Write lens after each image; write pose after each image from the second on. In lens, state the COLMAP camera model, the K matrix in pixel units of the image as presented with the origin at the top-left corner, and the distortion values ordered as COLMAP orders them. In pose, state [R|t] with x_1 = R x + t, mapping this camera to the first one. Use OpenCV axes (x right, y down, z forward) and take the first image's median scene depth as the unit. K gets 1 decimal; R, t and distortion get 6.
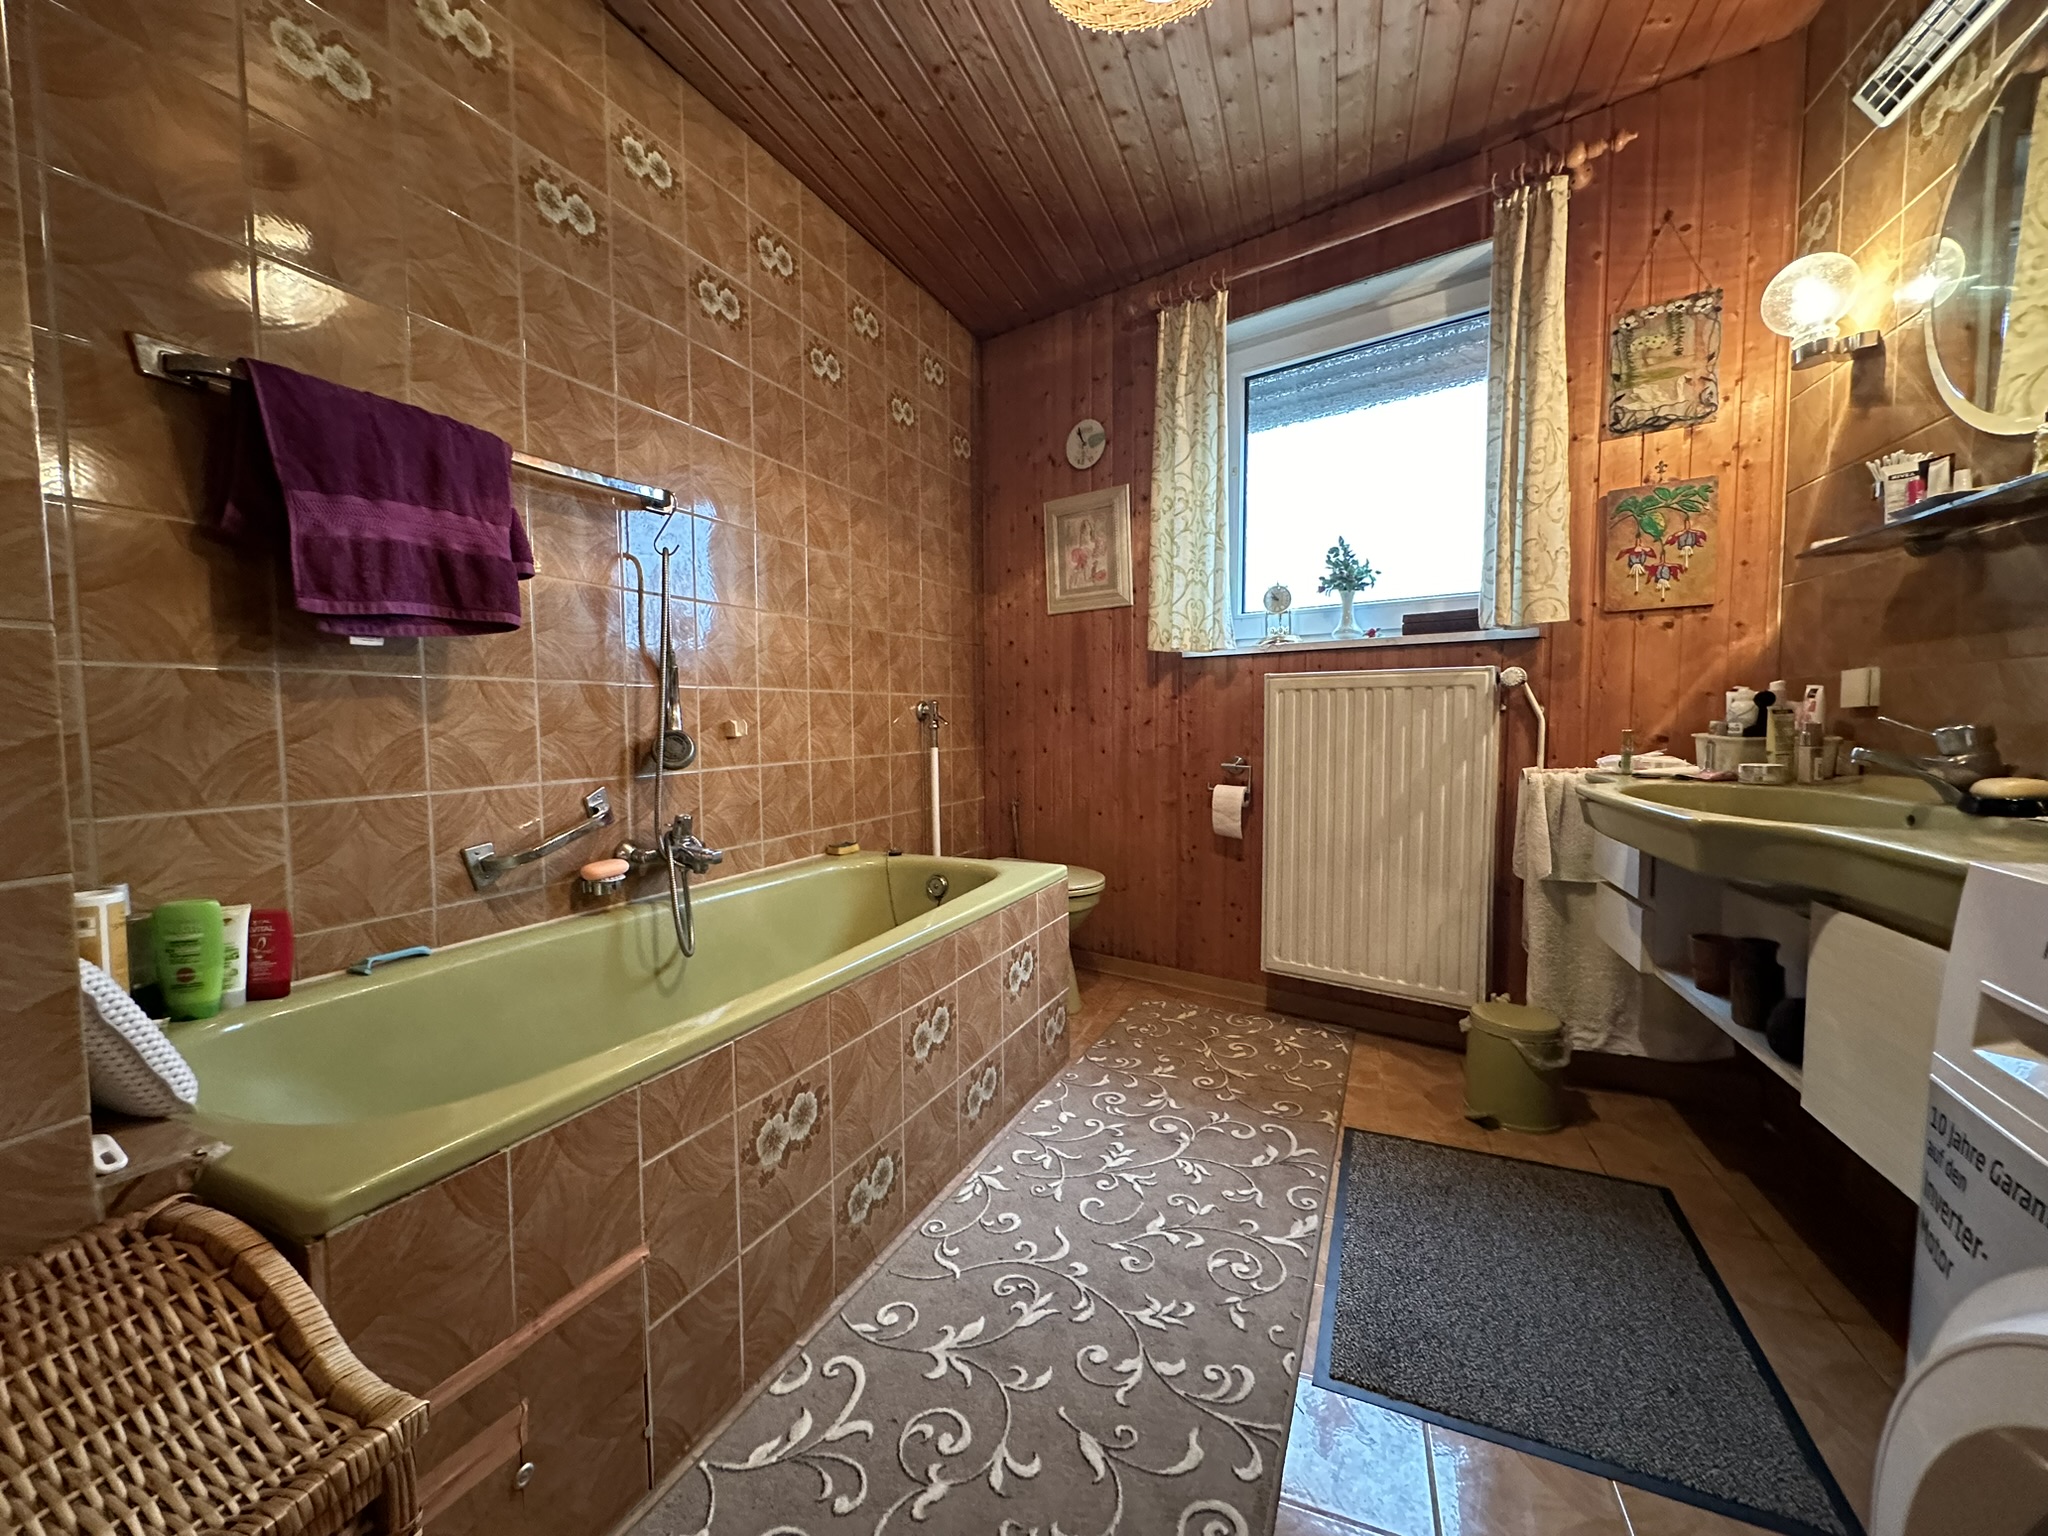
lens RADIAL K [[818.8, 0, 1023.4], [0, 818.8, 764.7], [0, 0, 1]] dist [-0.002559, 0.000426]
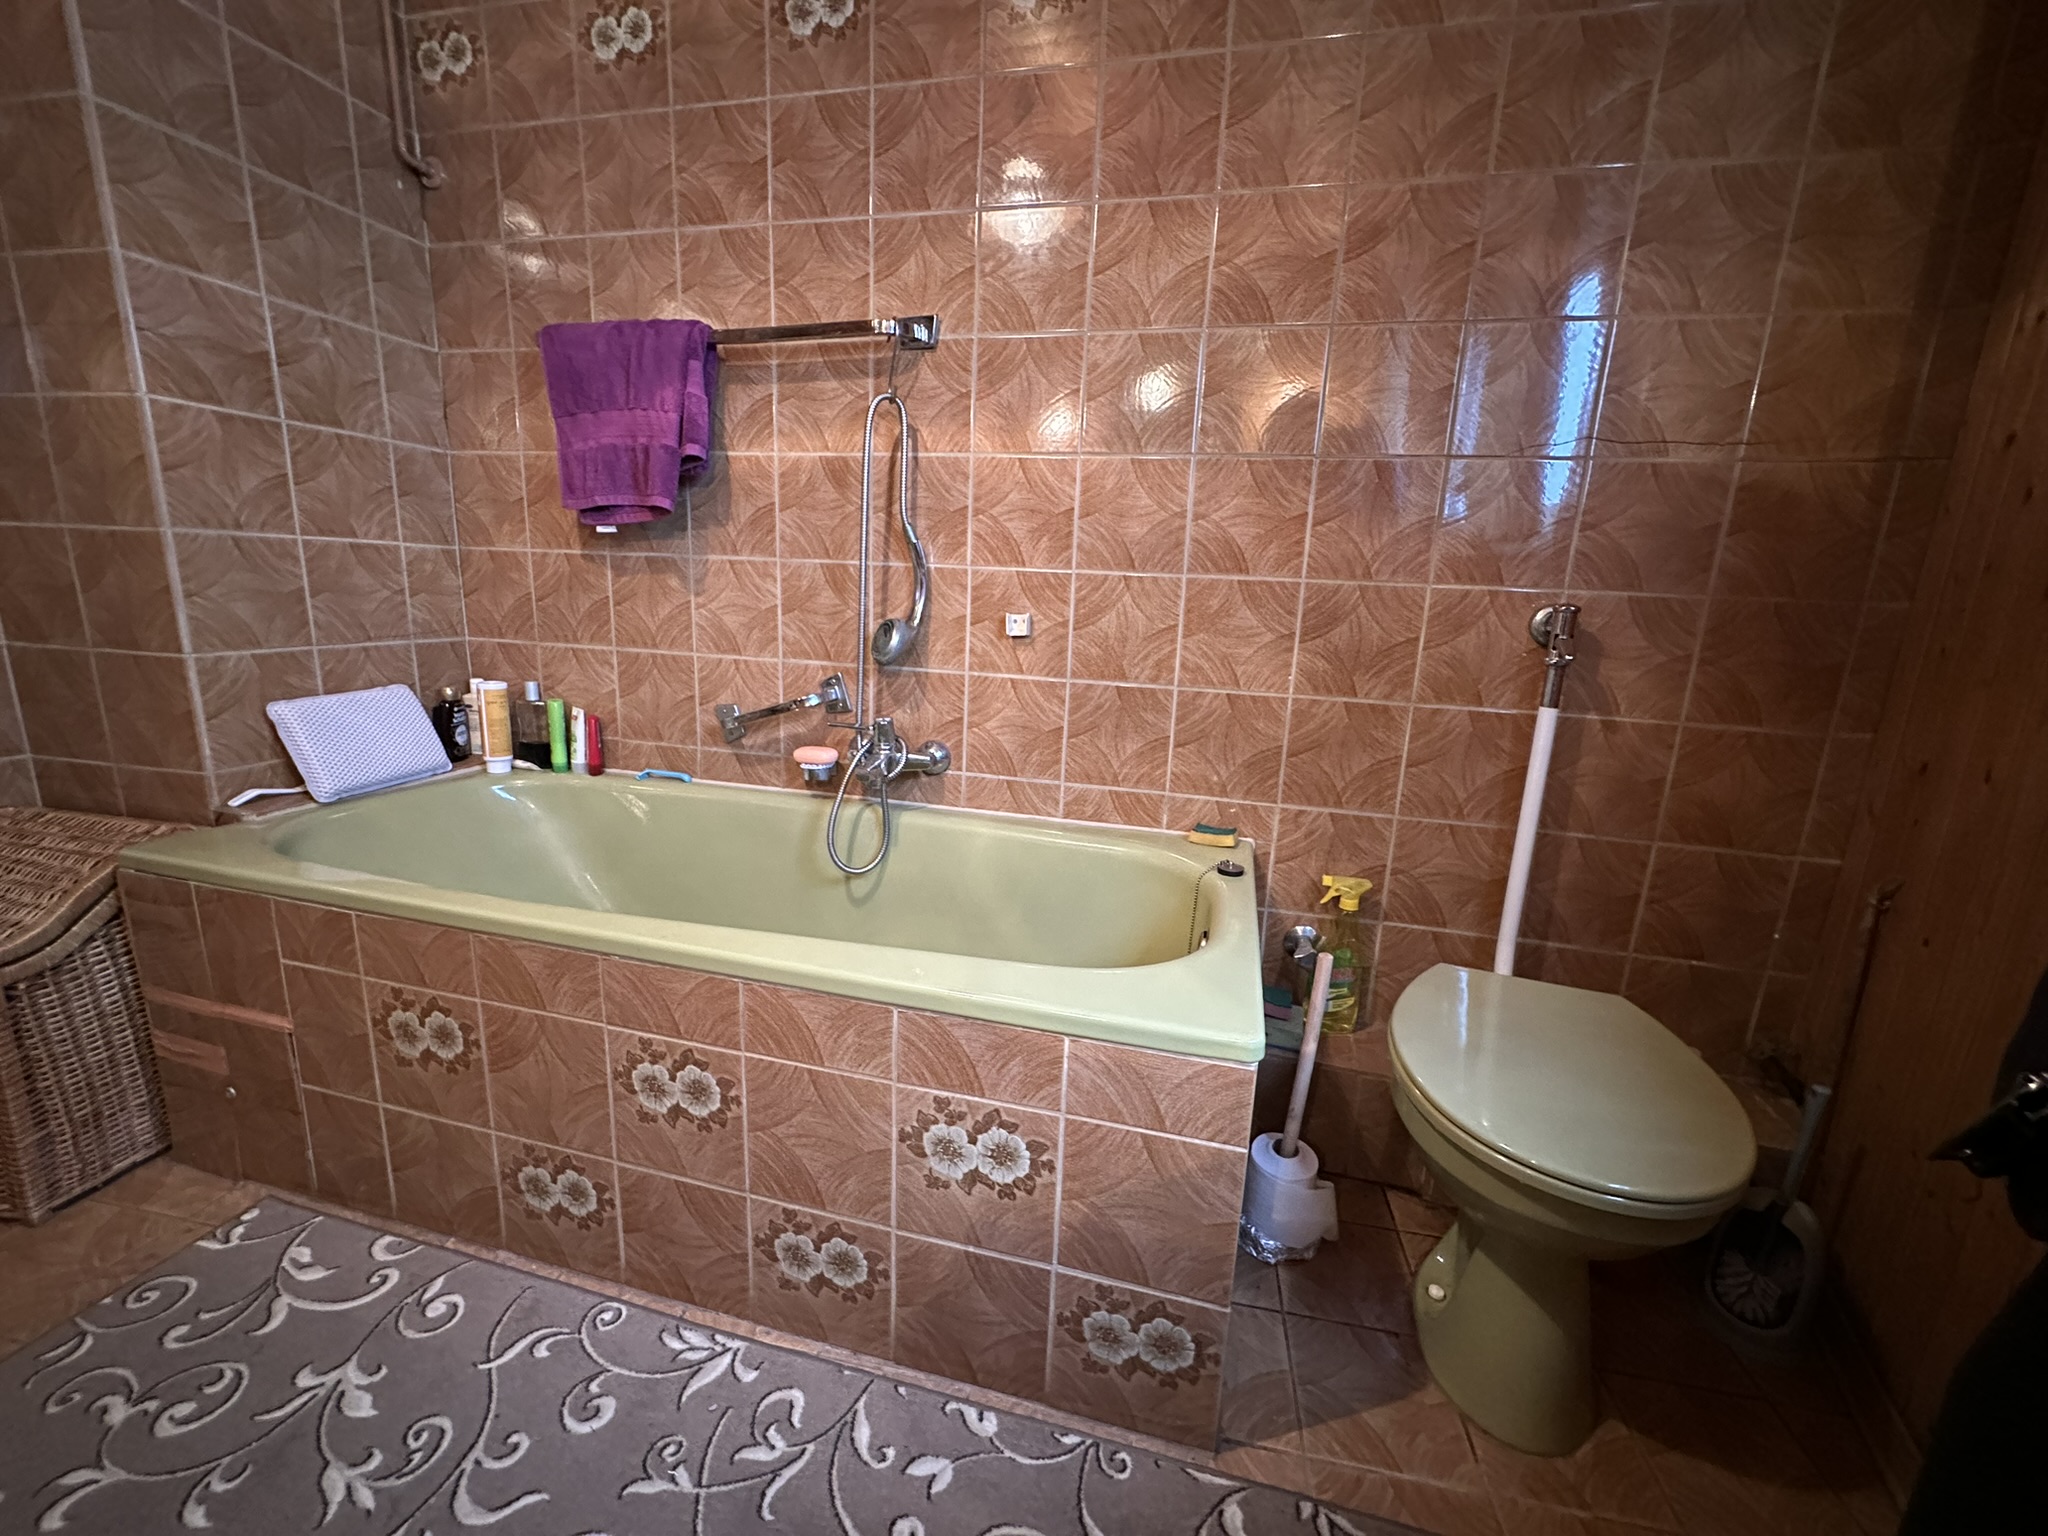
lens RADIAL K [[818.8, 0, 1023.4], [0, 818.8, 764.7], [0, 0, 1]] dist [-0.002559, 0.000426]
pose [[0.182814, 0.226778, -0.956635, 0.569325], [-0.101804, 0.972169, 0.211005, -0.112360], [0.977862, 0.058815, 0.200813, 1.232030]]
